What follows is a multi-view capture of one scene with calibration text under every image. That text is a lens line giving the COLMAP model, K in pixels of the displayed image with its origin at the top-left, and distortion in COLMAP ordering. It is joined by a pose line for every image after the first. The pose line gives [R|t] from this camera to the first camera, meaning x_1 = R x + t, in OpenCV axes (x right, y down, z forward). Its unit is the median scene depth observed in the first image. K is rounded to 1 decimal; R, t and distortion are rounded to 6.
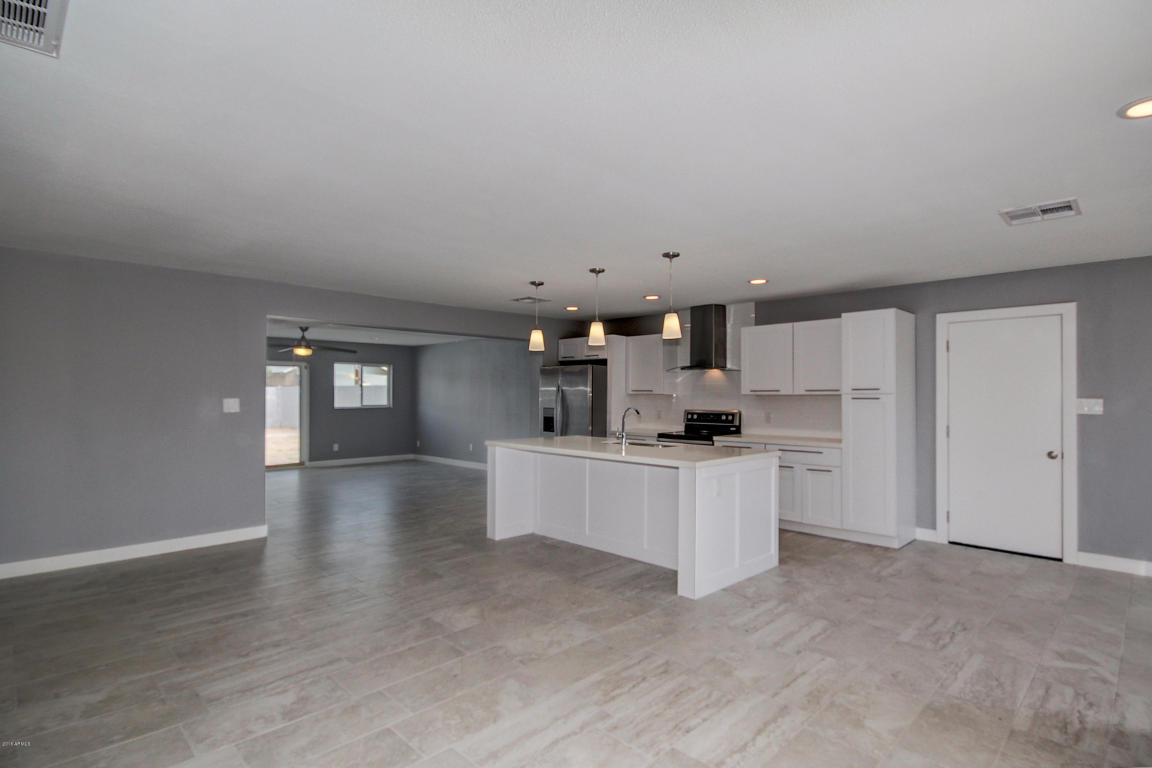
lens RADIAL K [[572.5, 0, 582.6], [0, 572.5, 392.0], [0, 0, 1]] dist [-0.015805, -0.000656]
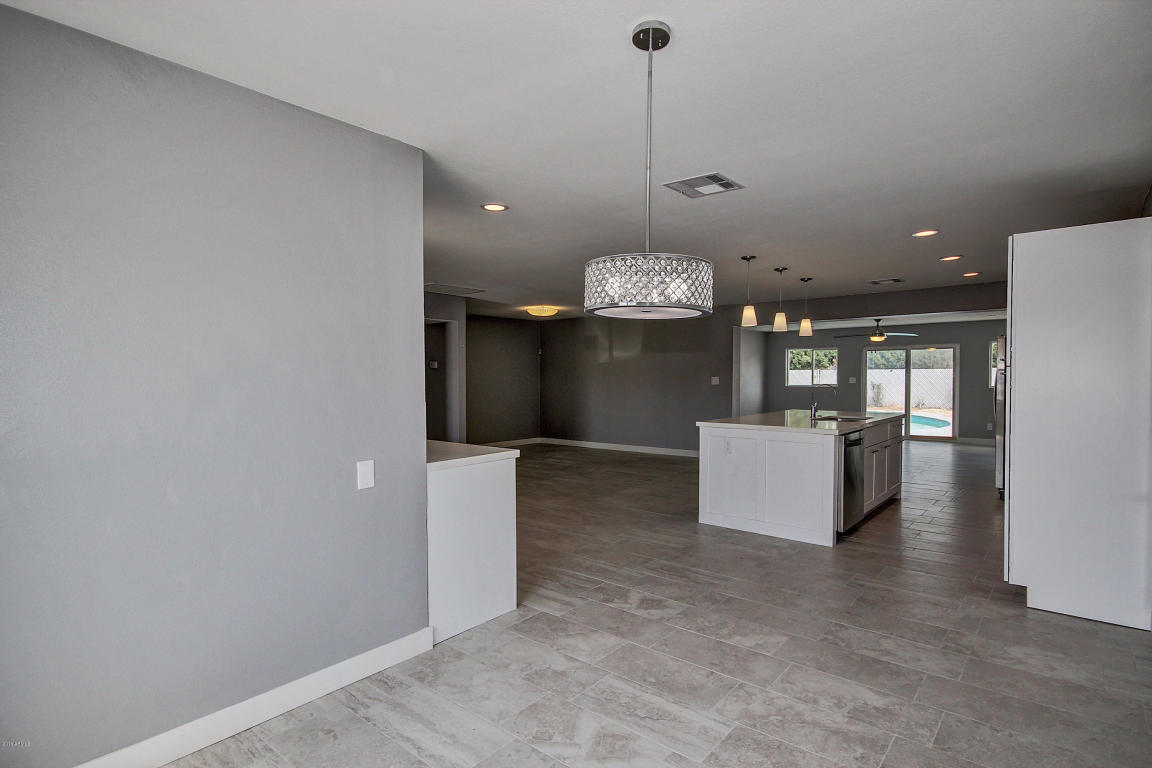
lens RADIAL K [[589.6, 0, 579.7], [0, 589.6, 390.0], [0, 0, 1]] dist [-0.005696, -0.000465]
pose [[0.100206, 0.019592, -0.994774, 0.871529], [0.010134, 0.999734, 0.020710, 0.008389], [0.994915, -0.012157, 0.099981, 0.322505]]
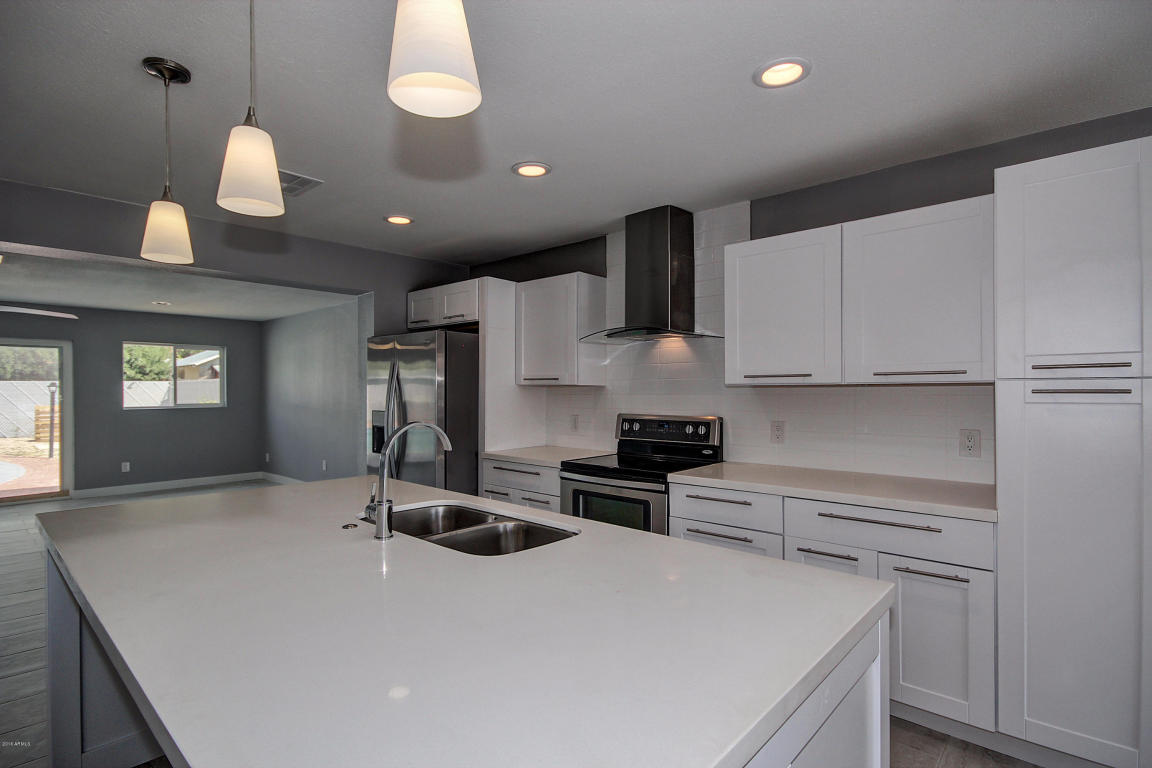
lens RADIAL K [[572.5, 0, 582.6], [0, 572.5, 392.0], [0, 0, 1]] dist [-0.015805, -0.000656]
pose [[0.998279, -0.004245, 0.058496, 0.124388], [0.003659, 0.999942, 0.010115, 0.005475], [-0.058536, -0.009884, 0.998236, 0.506357]]
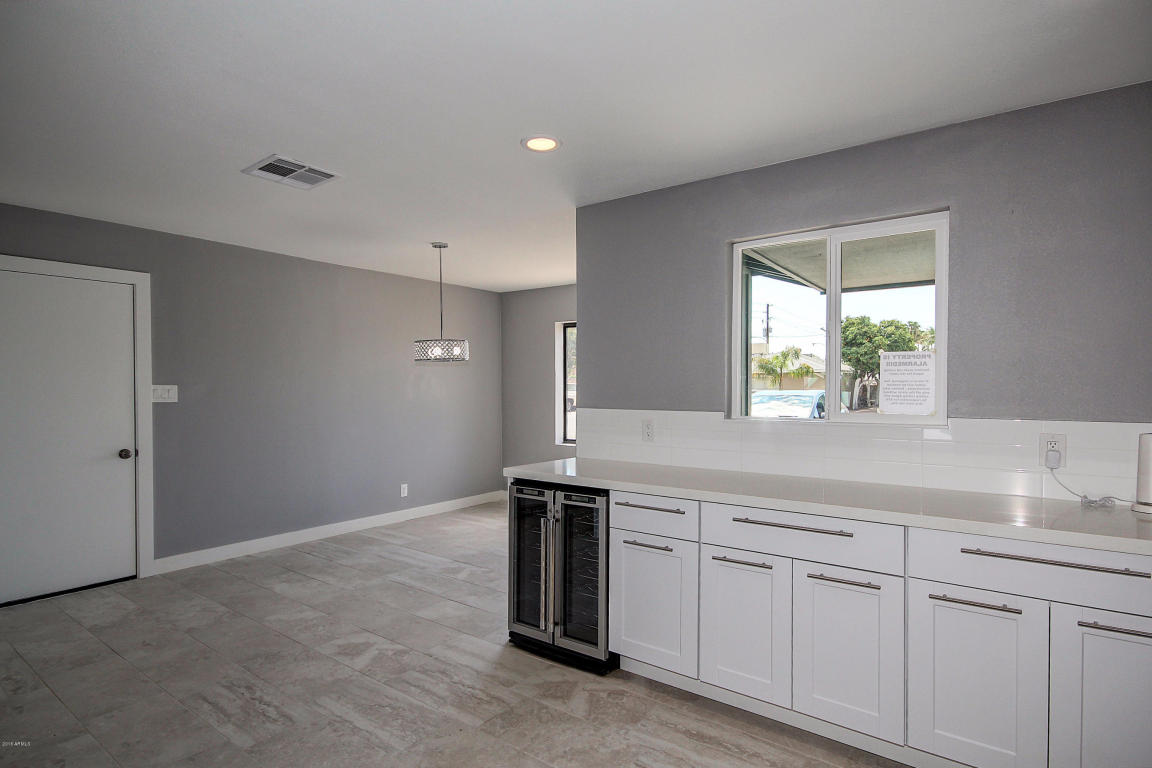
lens RADIAL K [[589.6, 0, 579.7], [0, 589.6, 390.0], [0, 0, 1]] dist [-0.005696, -0.000465]
pose [[-0.160999, -0.013596, 0.986861, -0.084483], [-0.009513, 0.999880, 0.012223, 0.001551], [-0.986909, -0.007420, -0.161109, 0.337140]]
